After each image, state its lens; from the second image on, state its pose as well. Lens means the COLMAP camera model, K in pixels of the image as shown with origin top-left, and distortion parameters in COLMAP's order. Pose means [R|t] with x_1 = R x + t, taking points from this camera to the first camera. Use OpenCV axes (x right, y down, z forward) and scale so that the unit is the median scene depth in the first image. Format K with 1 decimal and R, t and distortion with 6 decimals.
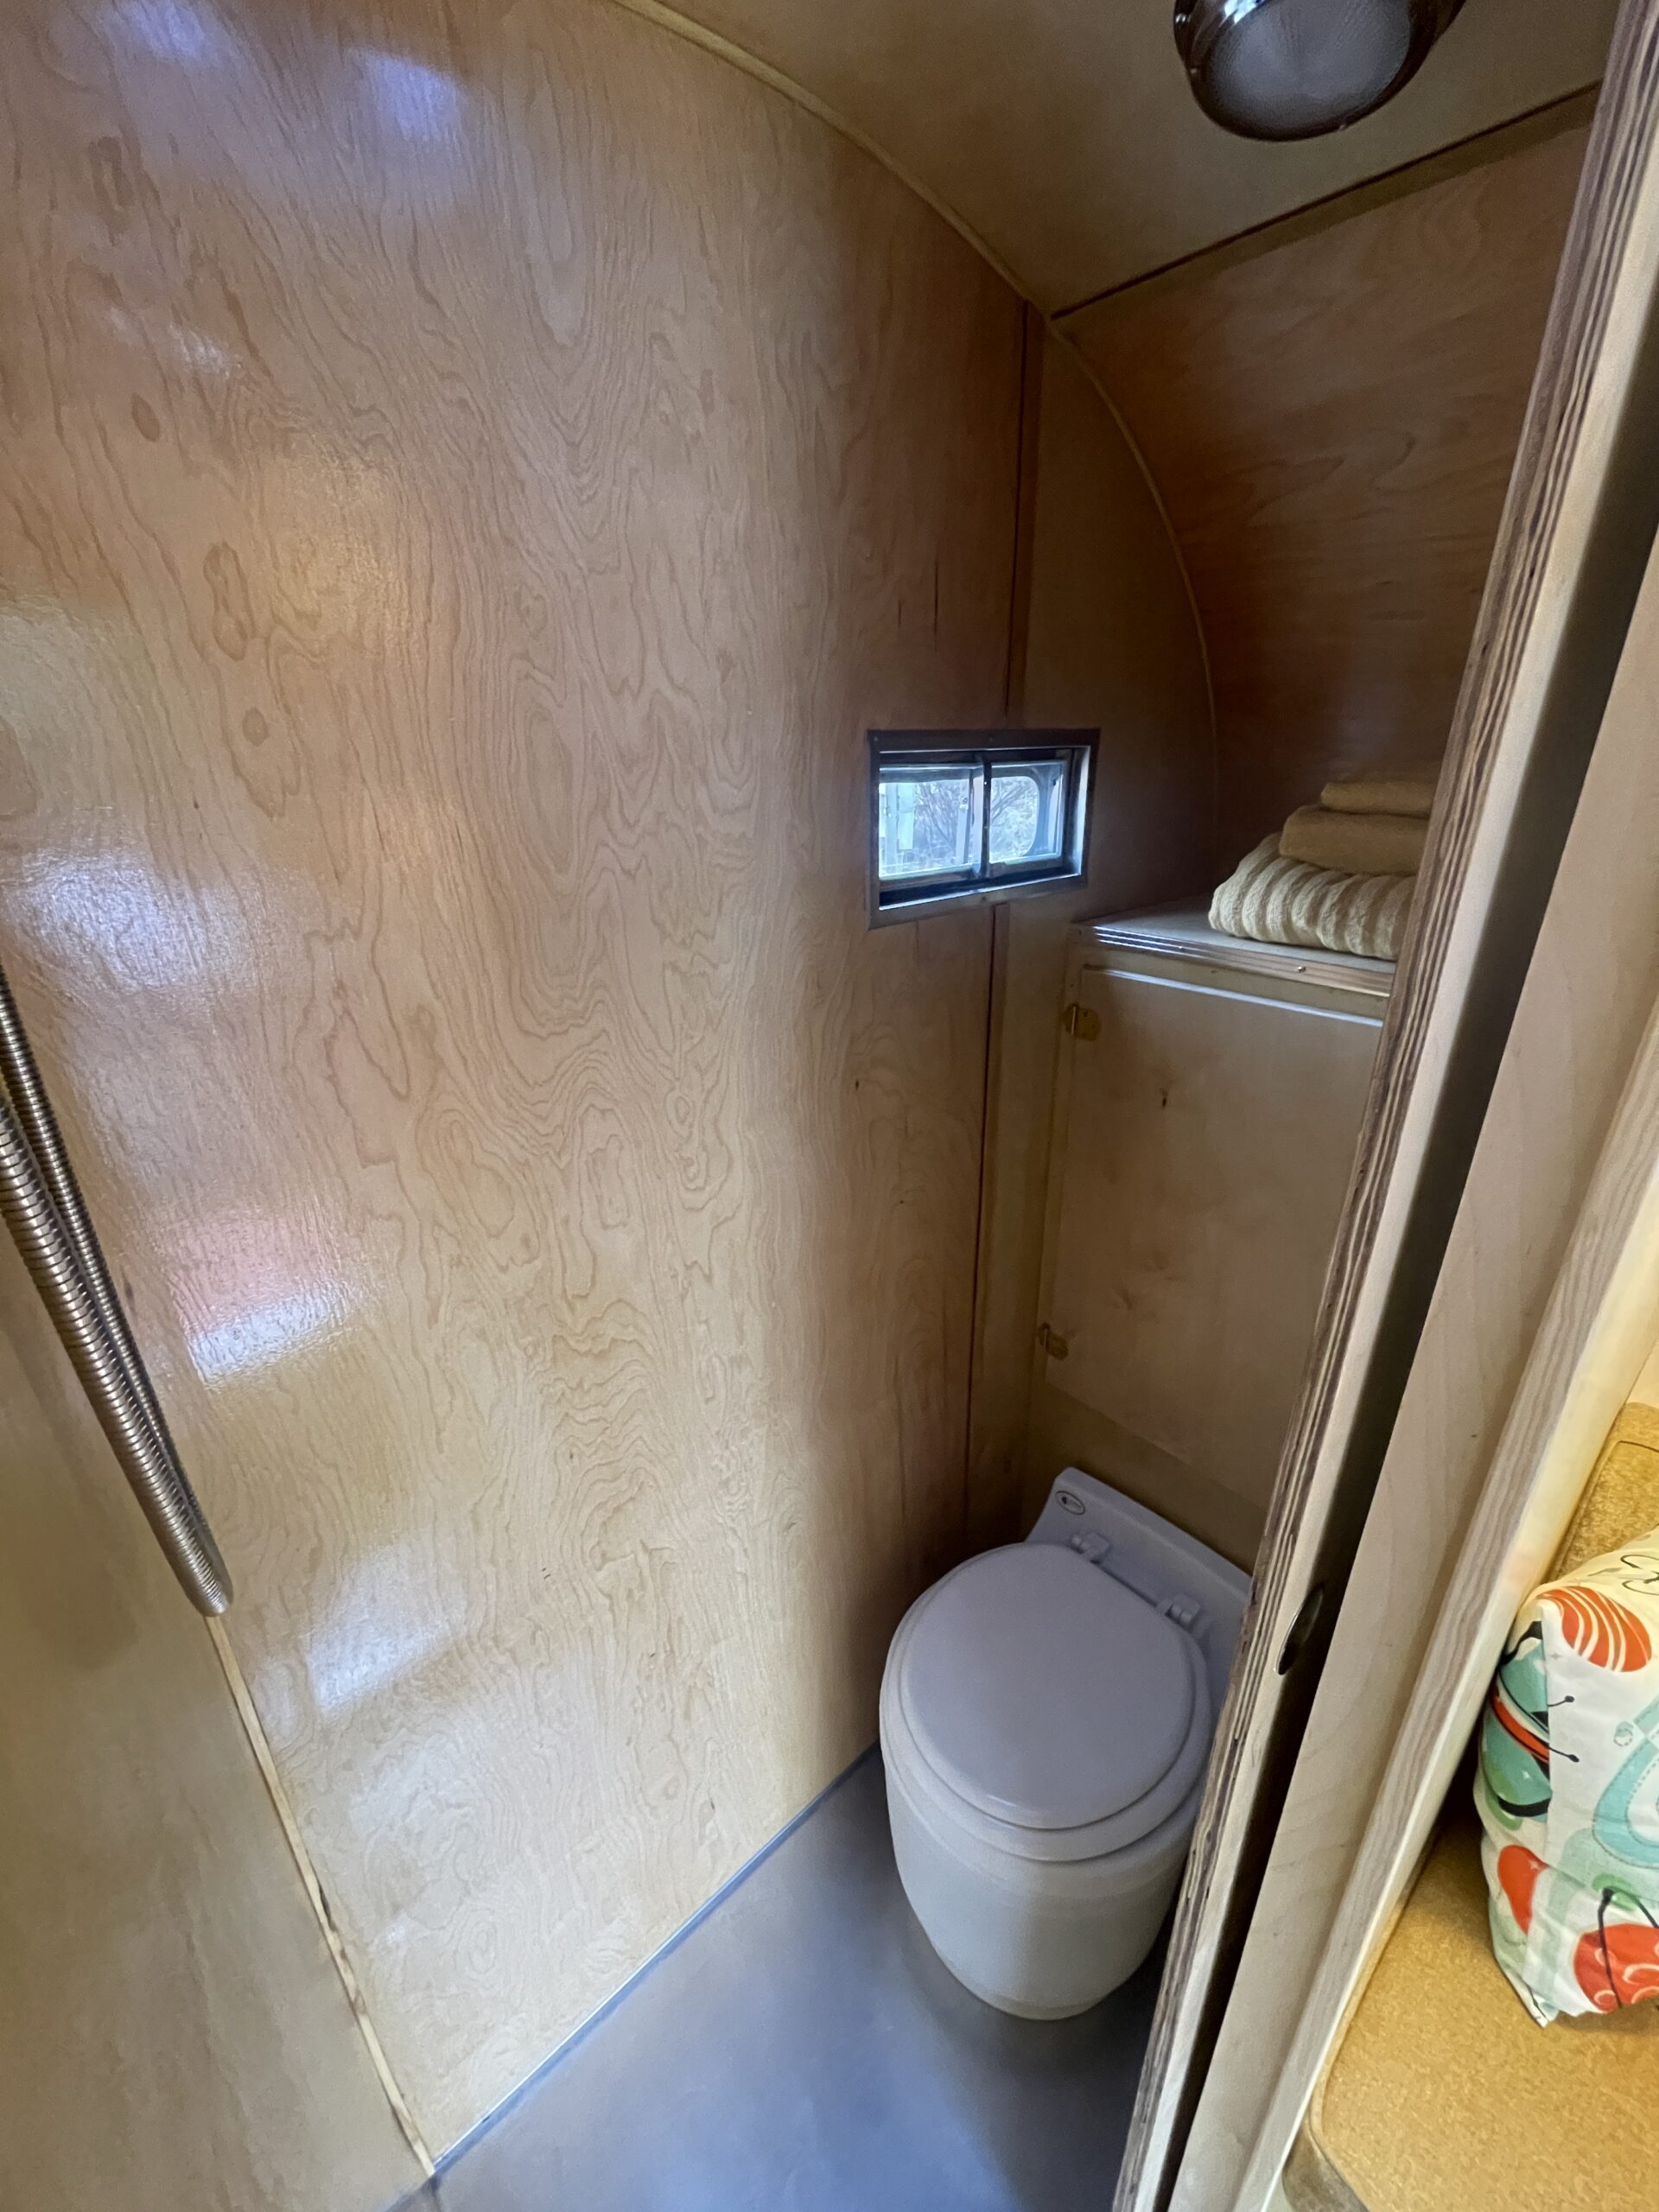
lens RADIAL K [[888.4, 0, 829.5], [0, 888.4, 1106.0], [0, 0, 1]] dist [-0.000033, -0.000163]
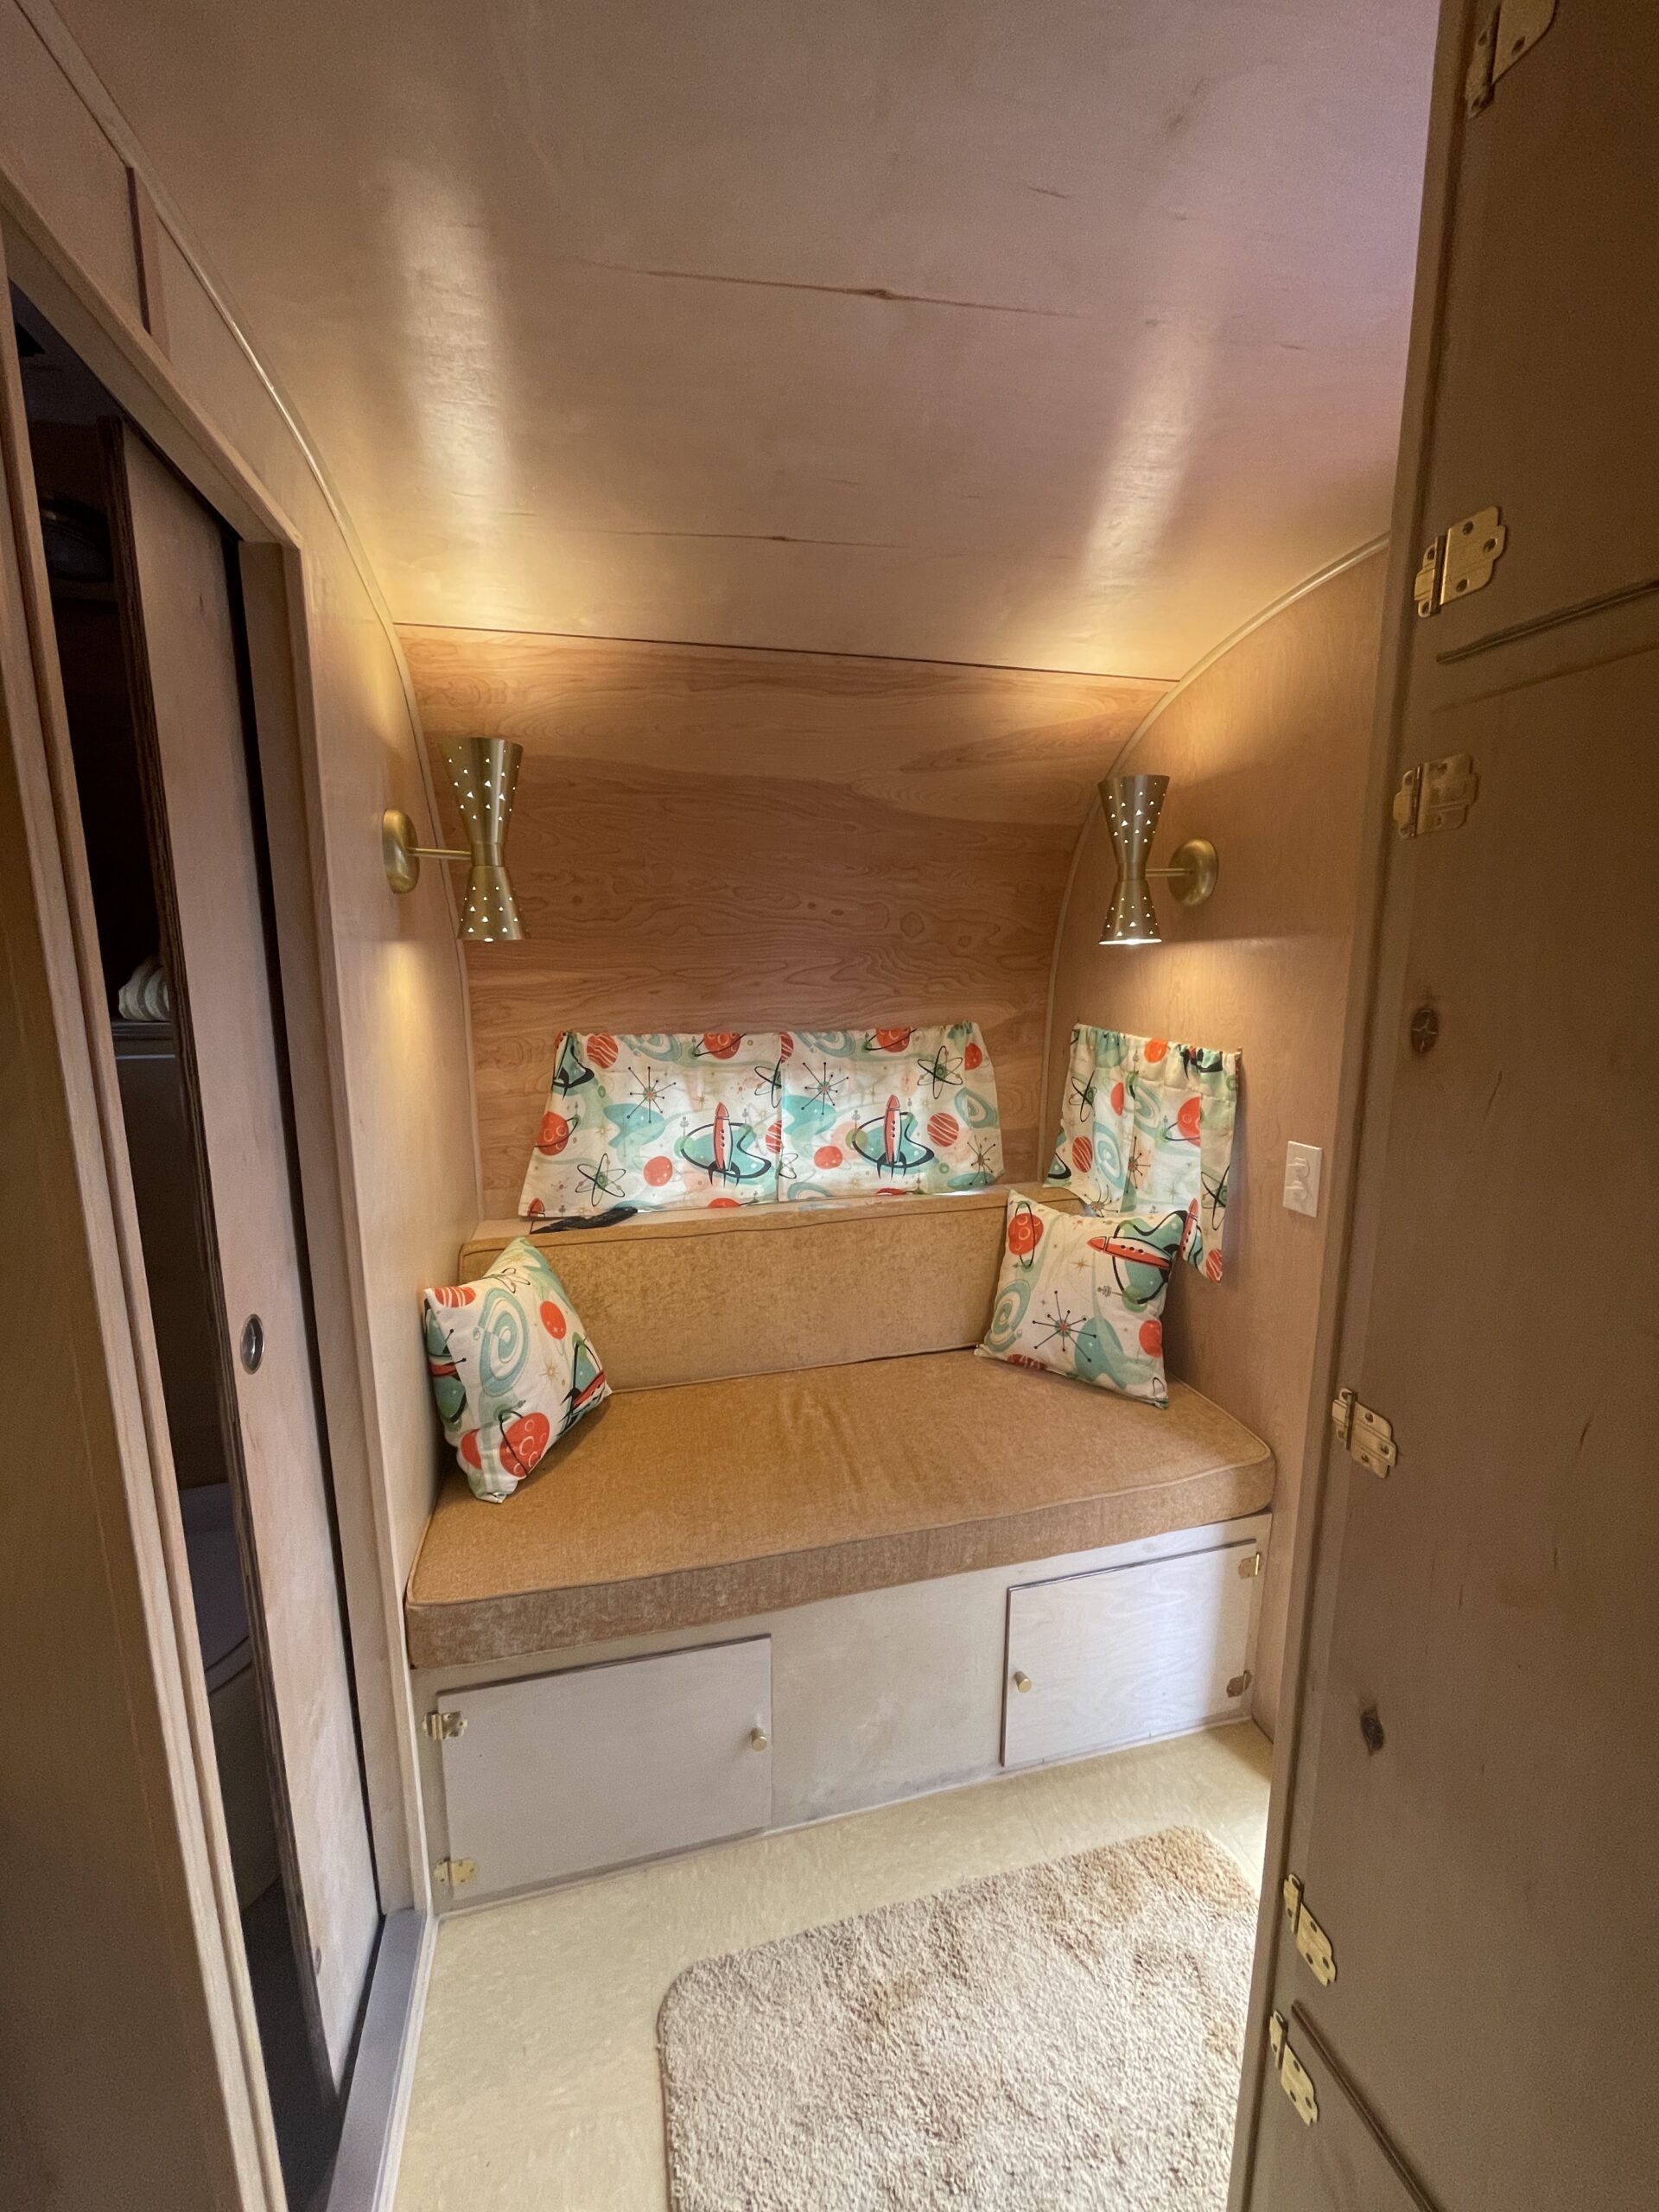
lens RADIAL K [[888.4, 0, 829.5], [0, 888.4, 1106.0], [0, 0, 1]] dist [-0.000033, -0.000163]
pose [[0.447121, -0.144852, 0.882667, -0.482277], [0.335168, 0.942036, -0.015187, 0.470558], [-0.829304, 0.302632, 0.469754, -0.794791]]
